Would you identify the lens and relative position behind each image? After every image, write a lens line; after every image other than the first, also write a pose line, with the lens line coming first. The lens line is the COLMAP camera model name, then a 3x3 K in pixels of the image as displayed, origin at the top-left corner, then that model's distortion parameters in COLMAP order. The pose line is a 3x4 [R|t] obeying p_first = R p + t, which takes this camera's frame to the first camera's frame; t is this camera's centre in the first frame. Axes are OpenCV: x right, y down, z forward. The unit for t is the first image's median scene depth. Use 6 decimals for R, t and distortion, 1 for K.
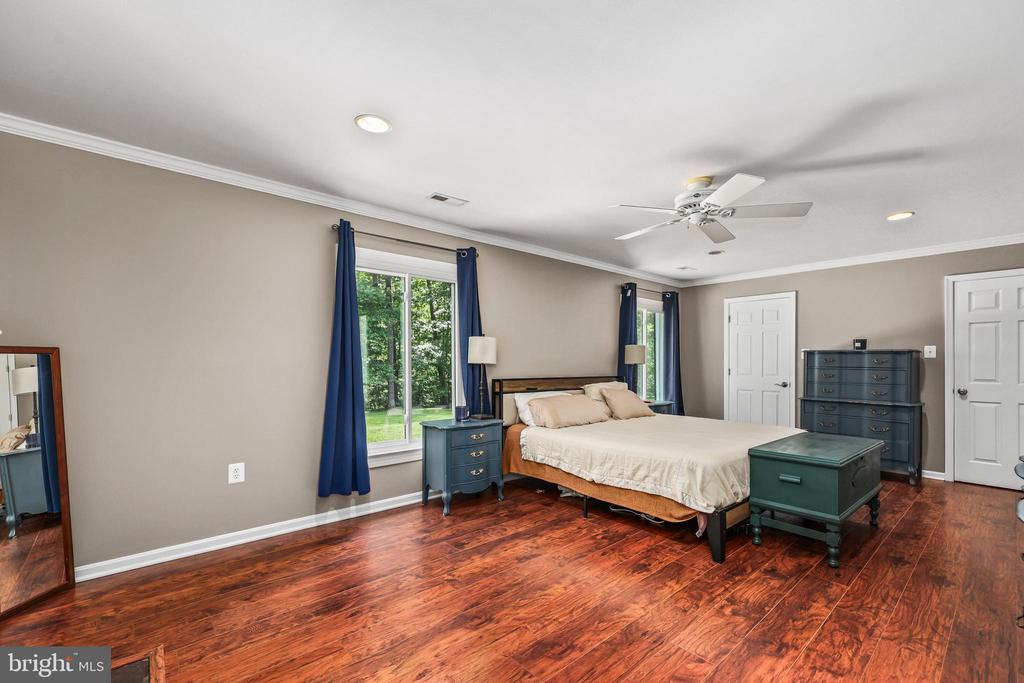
lens RADIAL K [[434.7, 0, 519.0], [0, 434.7, 366.8], [0, 0, 1]] dist [-0.012632, 0.003012]
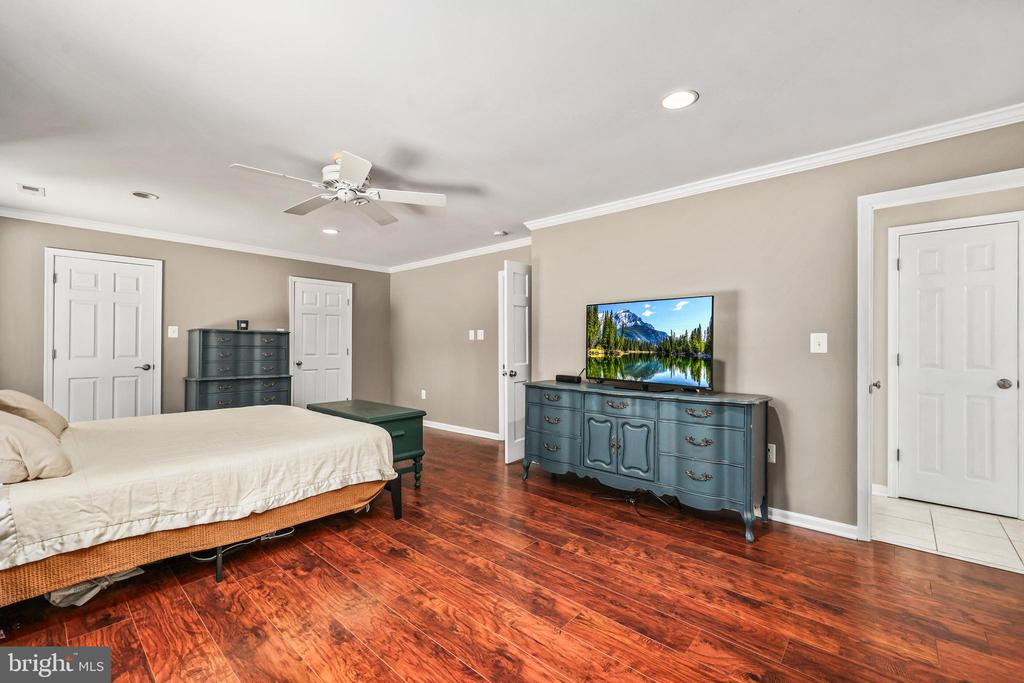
lens RADIAL K [[434.7, 0, 511.2], [0, 434.7, 340.5], [0, 0, 1]] dist [-0.012632, 0.003012]
pose [[-0.128110, 0.006043, 0.991742, -0.589159], [0.003184, 0.999979, -0.005682, -0.006225], [-0.991755, 0.002429, -0.128127, 0.711401]]
